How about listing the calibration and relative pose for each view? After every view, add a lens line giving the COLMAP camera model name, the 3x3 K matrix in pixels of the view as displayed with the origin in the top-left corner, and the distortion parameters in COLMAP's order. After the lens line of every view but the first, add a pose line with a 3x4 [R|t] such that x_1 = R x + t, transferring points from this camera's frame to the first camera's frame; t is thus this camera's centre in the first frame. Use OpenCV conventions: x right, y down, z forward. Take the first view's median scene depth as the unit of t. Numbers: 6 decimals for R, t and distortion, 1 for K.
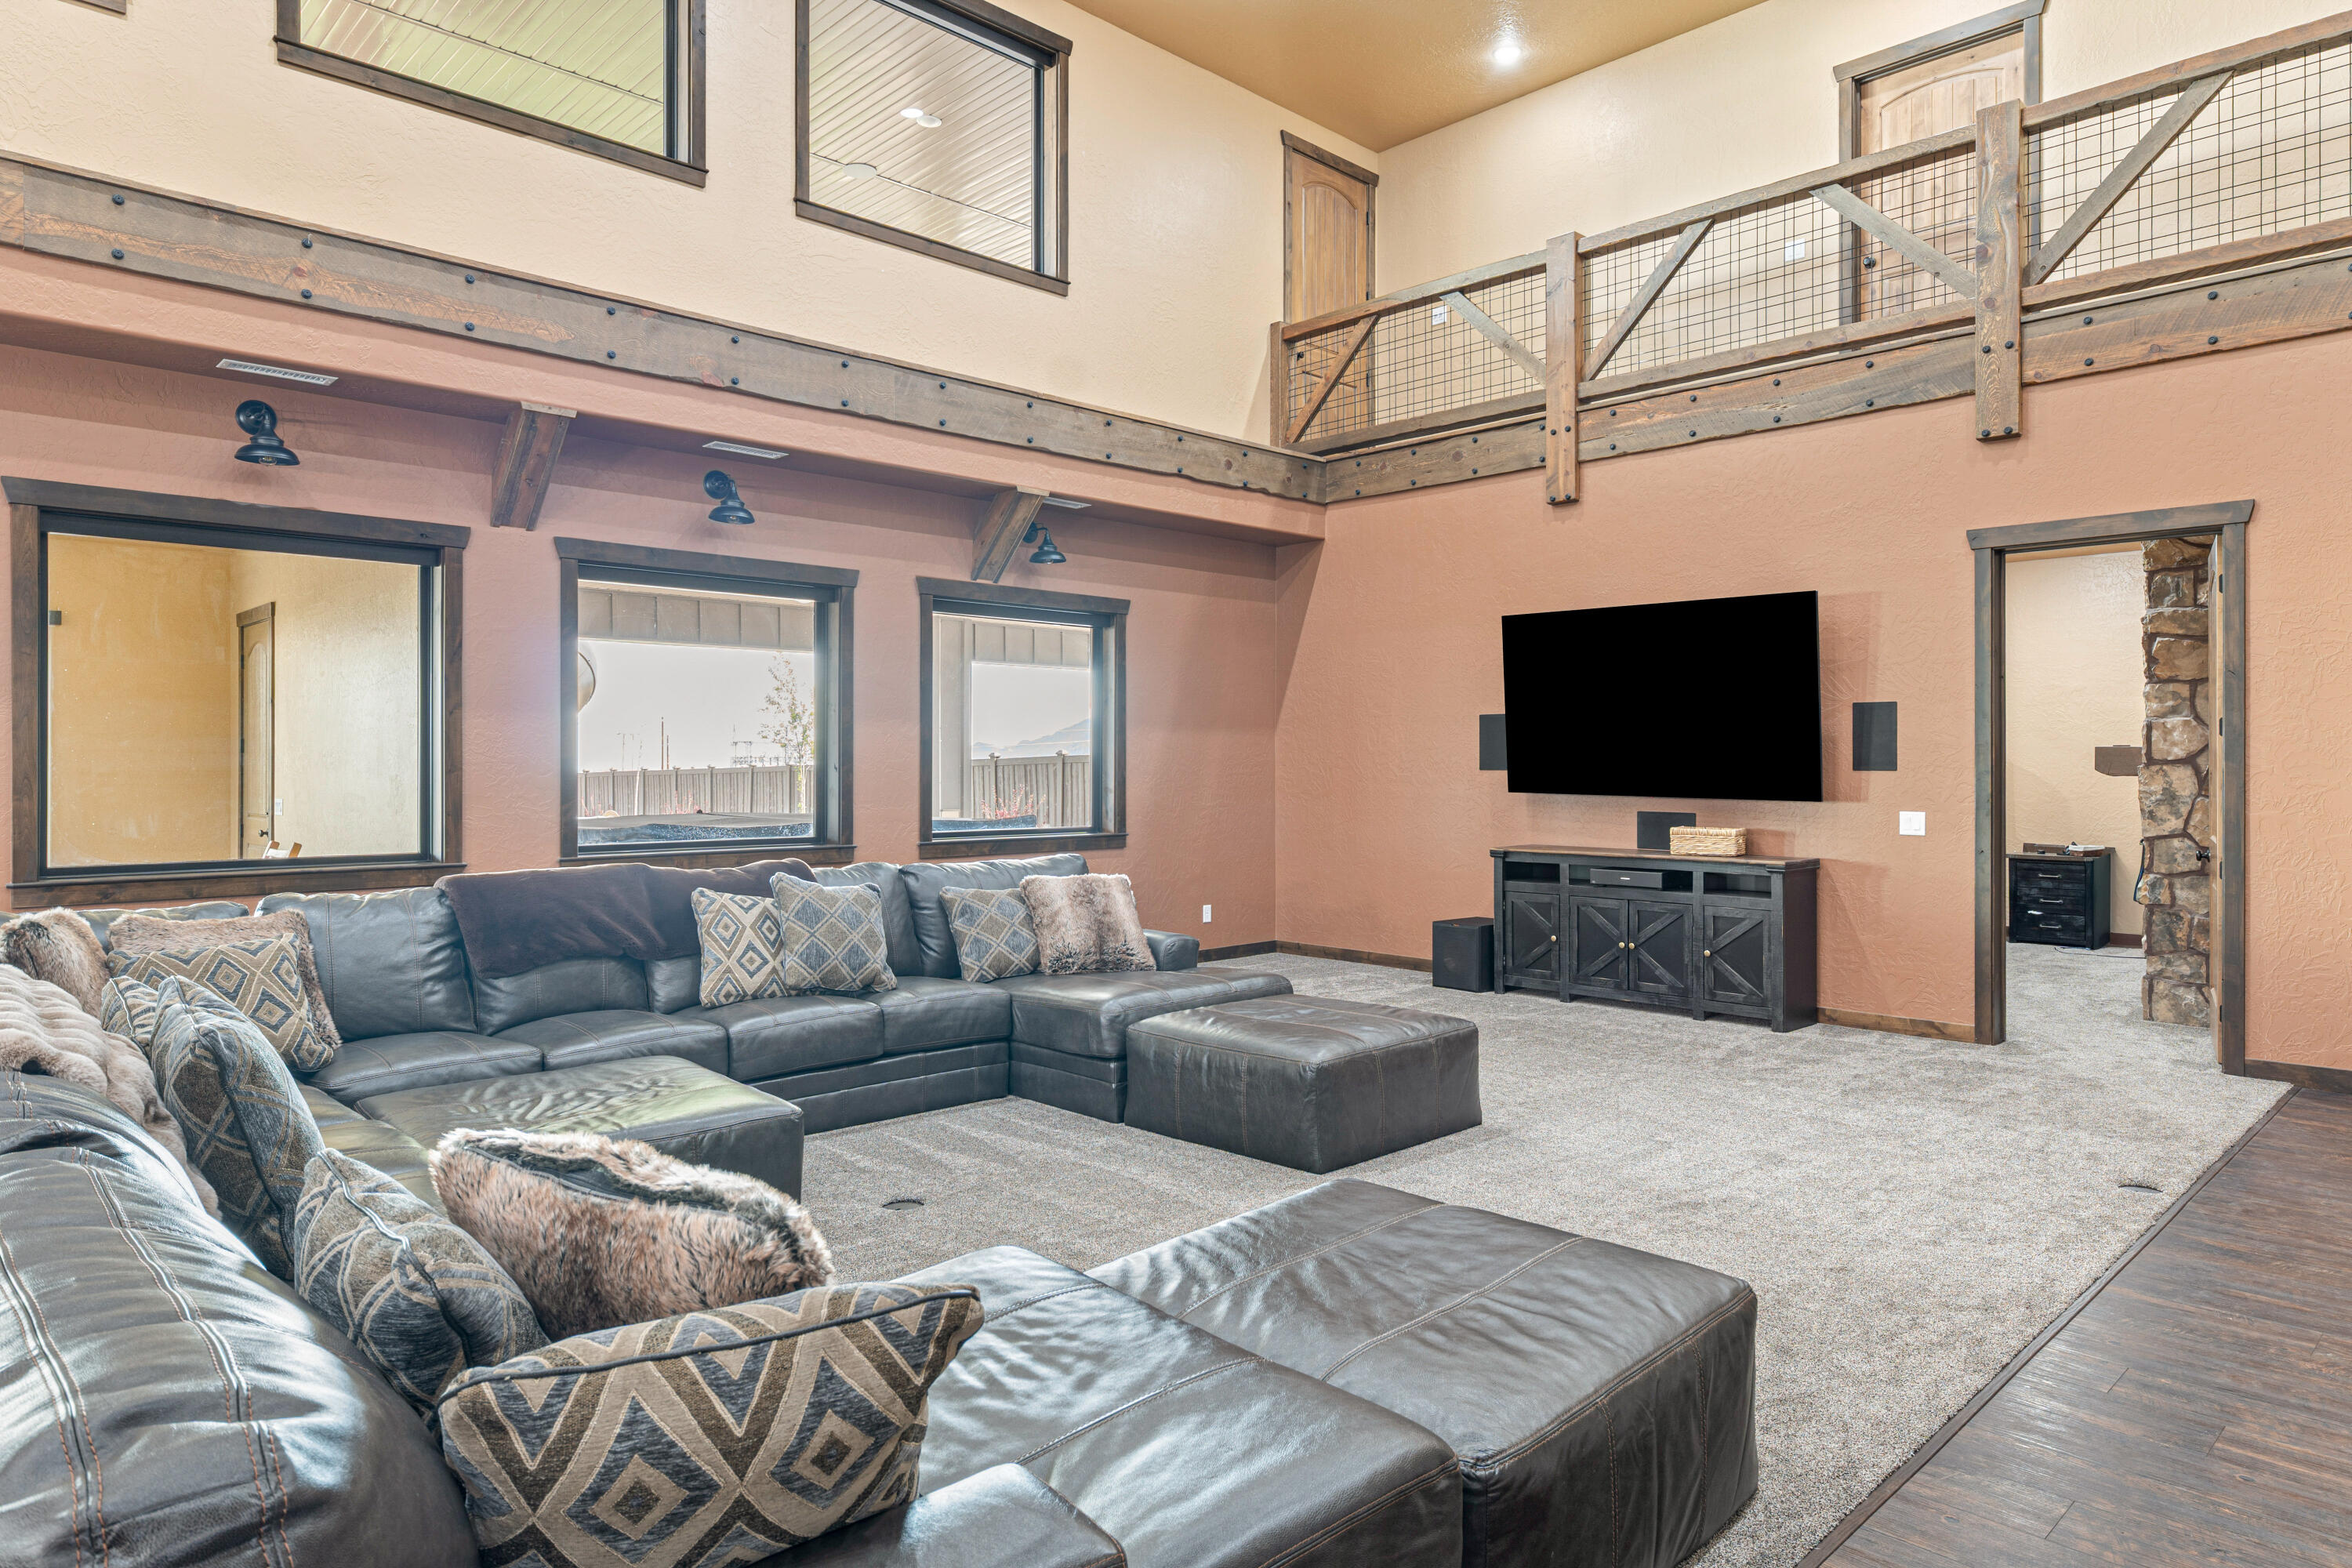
lens RADIAL K [[1417.7, 0, 1176.0], [0, 1417.7, 784.0], [0, 0, 1]] dist [-0.000173, 0.000098]
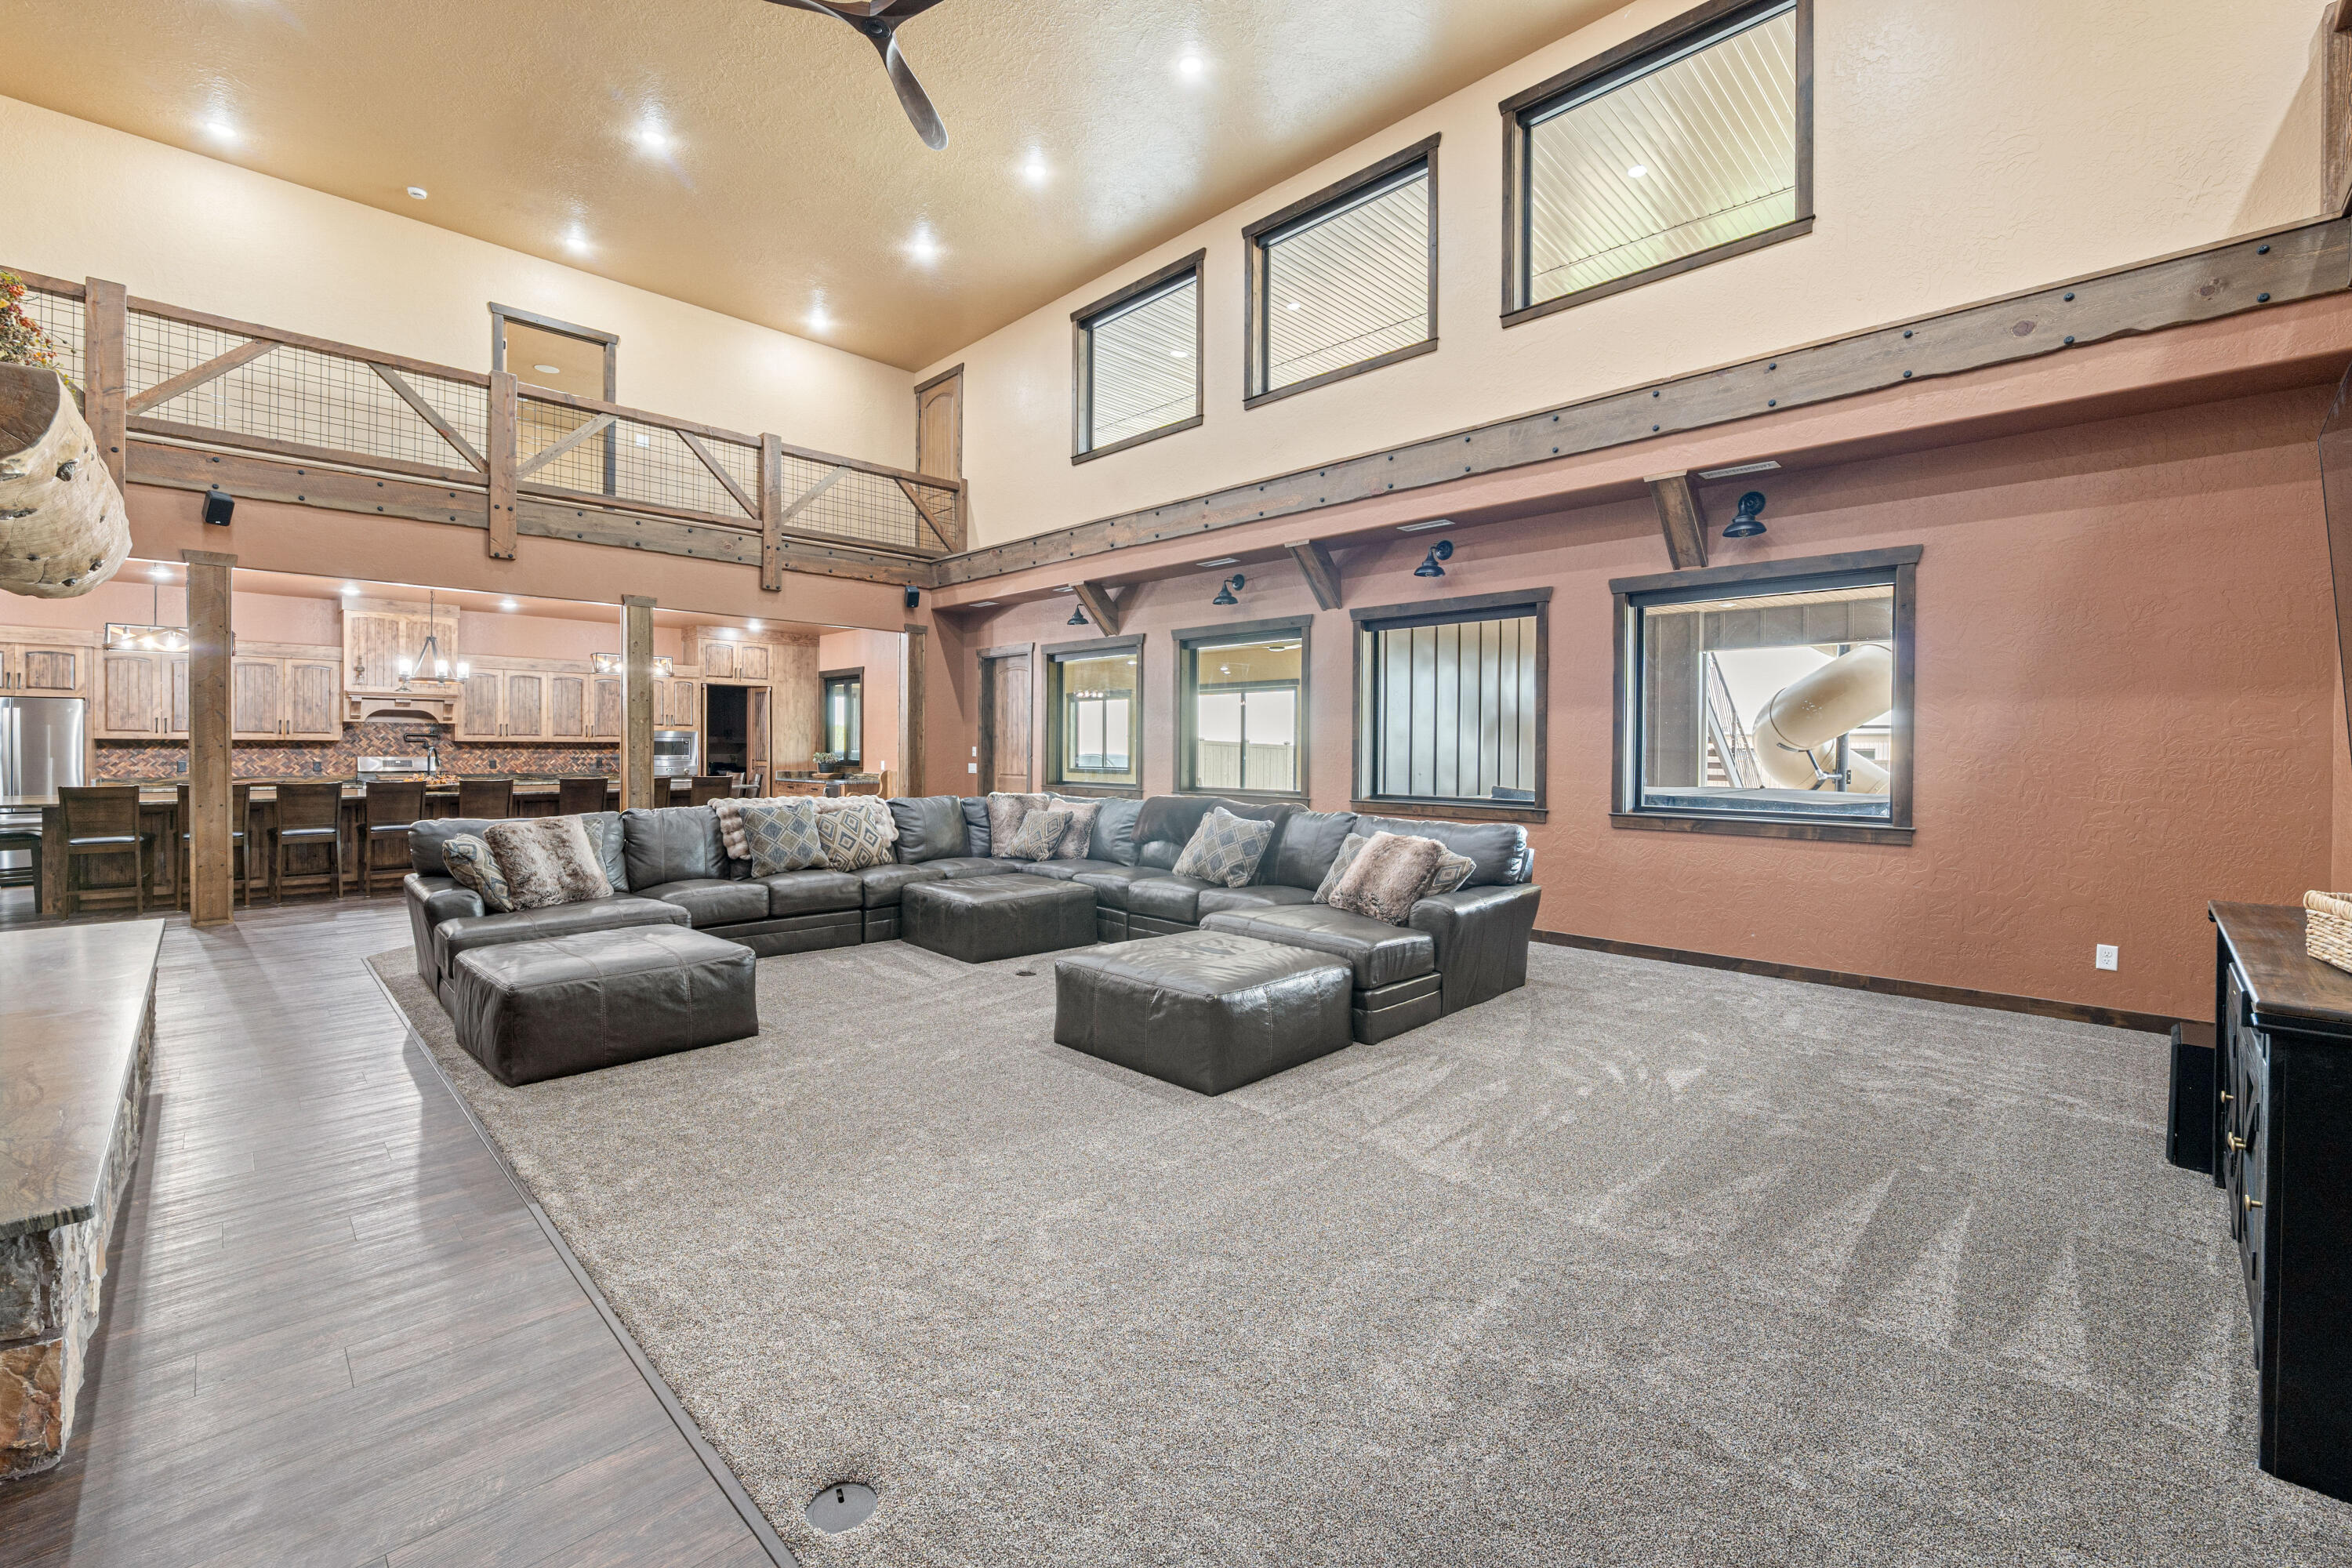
lens RADIAL K [[970.8, 0, 1175.2], [0, 970.8, 753.2], [0, 0, 1]] dist [-0.001550, -0.000056]
pose [[0.020944, 0.009317, -0.999737, 0.660441], [-0.014383, 0.999856, 0.009017, -0.009662], [0.999677, 0.014190, 0.021075, 0.710863]]
